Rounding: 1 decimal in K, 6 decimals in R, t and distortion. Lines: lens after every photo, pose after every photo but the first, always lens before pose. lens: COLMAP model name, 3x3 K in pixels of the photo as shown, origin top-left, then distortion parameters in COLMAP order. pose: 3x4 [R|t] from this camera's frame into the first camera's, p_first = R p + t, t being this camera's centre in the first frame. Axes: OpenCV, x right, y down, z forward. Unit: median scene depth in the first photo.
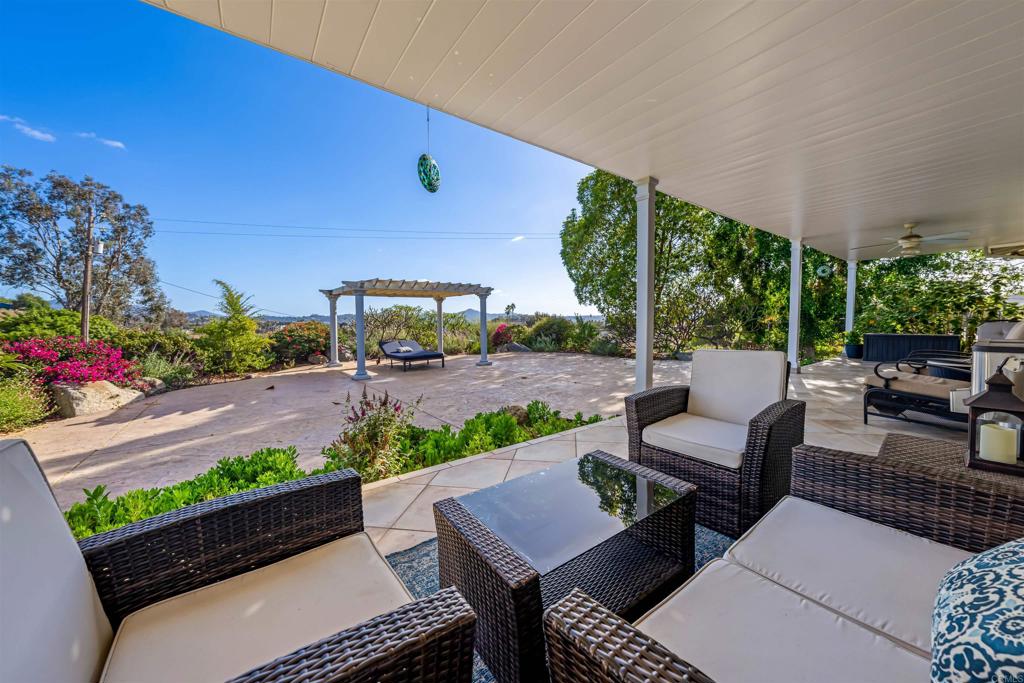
lens RADIAL K [[359.6, 0, 512.0], [0, 359.6, 341.5], [0, 0, 1]] dist [0.000652, 0.000038]
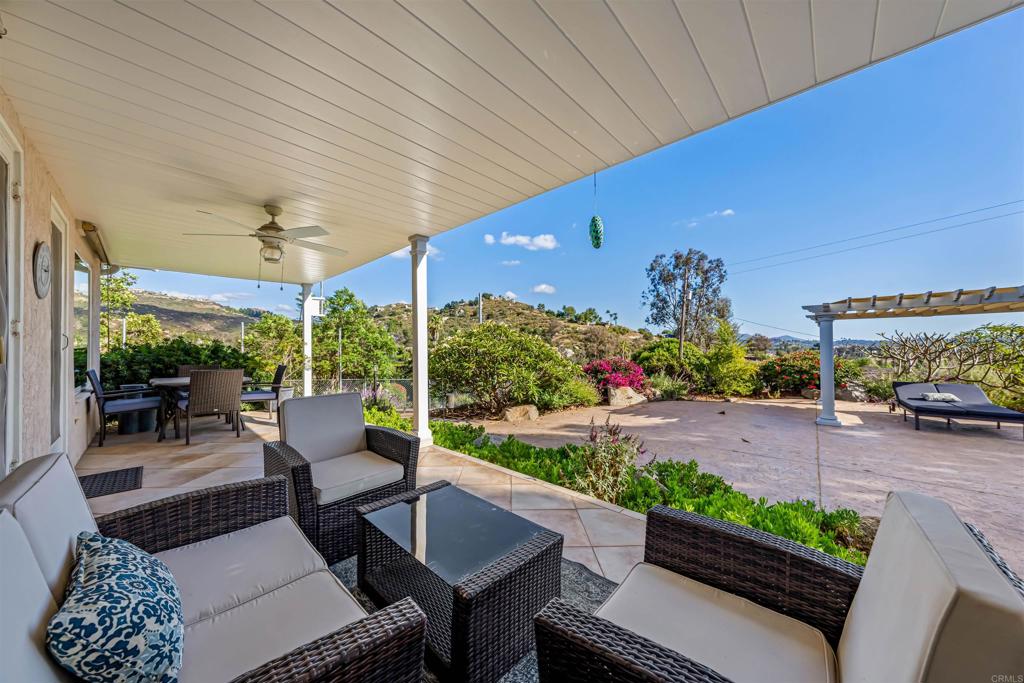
lens RADIAL K [[346.6, 0, 512.0], [0, 346.6, 341.5], [0, 0, 1]] dist [0.000907, 0.000040]
pose [[0.173043, -0.007931, -0.984882, 0.197182], [-0.057533, 0.998179, -0.018147, -0.023377], [0.983232, 0.059803, 0.172272, 0.142469]]
